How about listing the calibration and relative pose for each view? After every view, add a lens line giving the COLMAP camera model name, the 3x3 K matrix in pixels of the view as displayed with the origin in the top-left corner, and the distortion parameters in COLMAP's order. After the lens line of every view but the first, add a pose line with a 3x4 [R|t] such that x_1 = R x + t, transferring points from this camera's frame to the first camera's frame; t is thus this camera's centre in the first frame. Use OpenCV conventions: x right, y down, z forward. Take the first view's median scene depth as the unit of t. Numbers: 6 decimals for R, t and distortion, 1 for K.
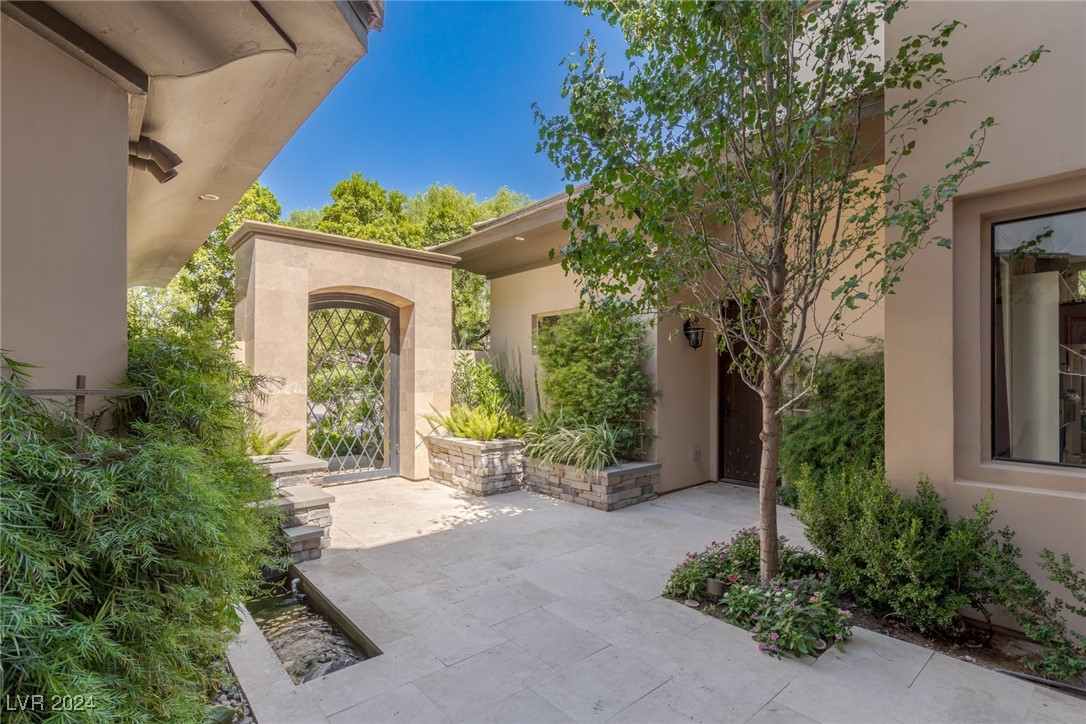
lens RADIAL K [[523.3, 0, 541.9], [0, 523.3, 377.1], [0, 0, 1]] dist [-0.000625, -0.000067]
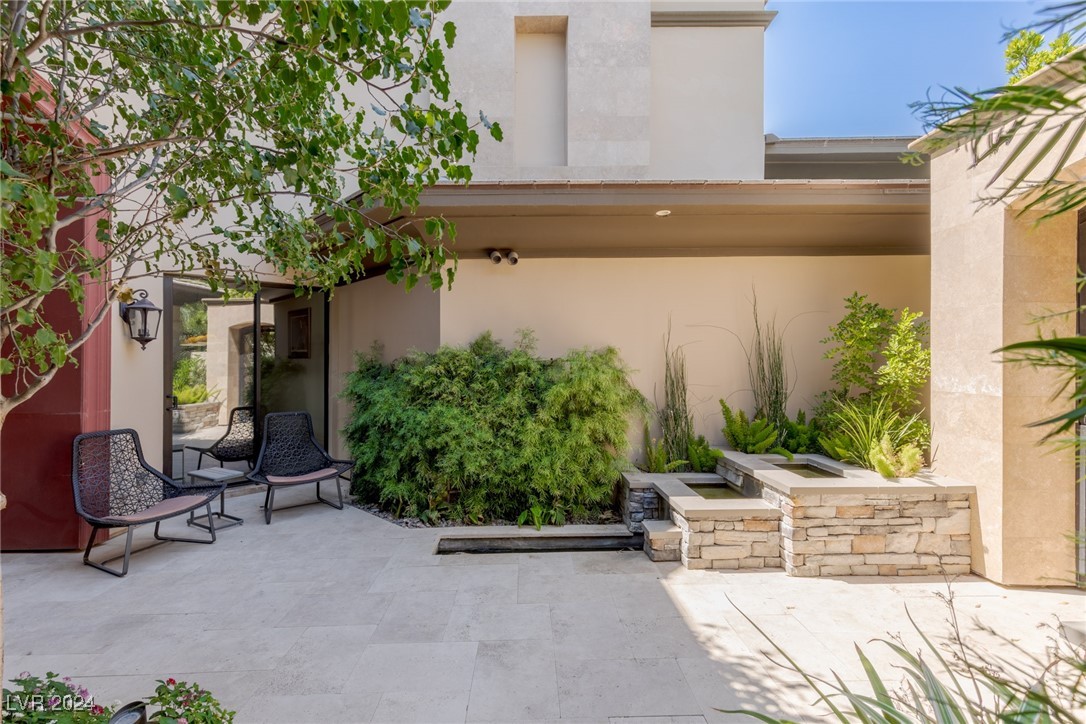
lens RADIAL K [[499.0, 0, 545.0], [0, 499.0, 361.9], [0, 0, 1]] dist [0.001122, 0.000005]
pose [[-0.635195, 0.008667, -0.772303, 0.360196], [0.011129, 0.999936, 0.002069, -0.013069], [0.772272, -0.007280, -0.635251, 1.333014]]
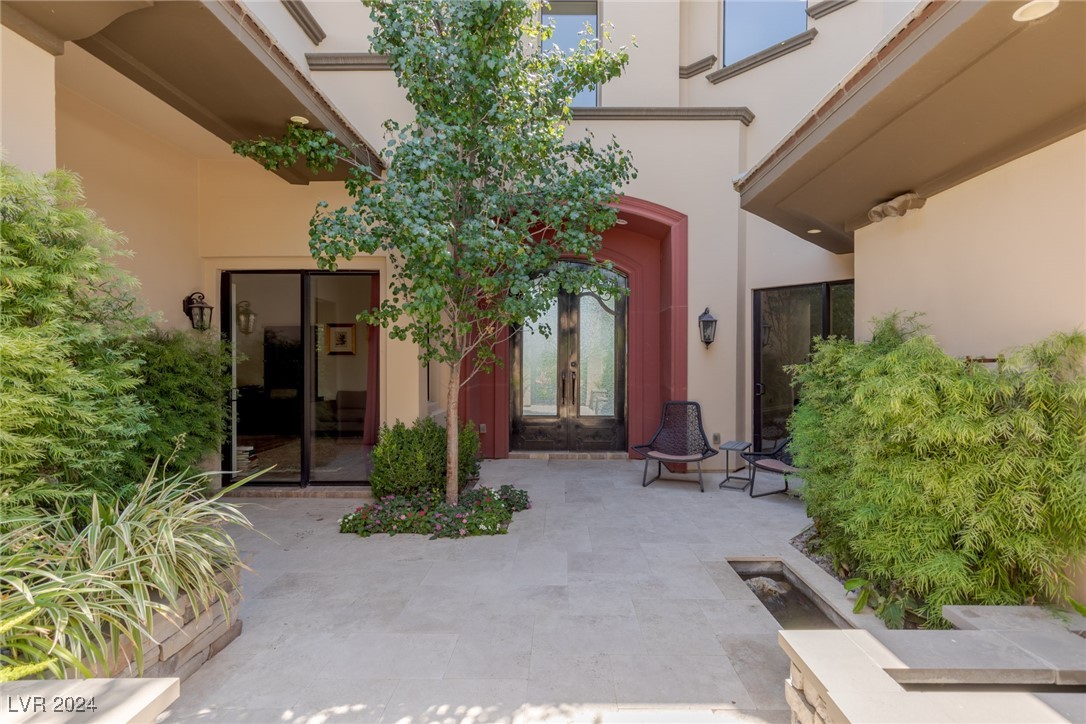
lens RADIAL K [[499.0, 0, 545.0], [0, 499.0, 361.9], [0, 0, 1]] dist [0.001122, 0.000005]
pose [[-0.744174, -0.007156, 0.667948, -0.529791], [-0.003703, 0.999971, 0.006587, -0.015202], [-0.667976, 0.002428, -0.744179, 1.465041]]
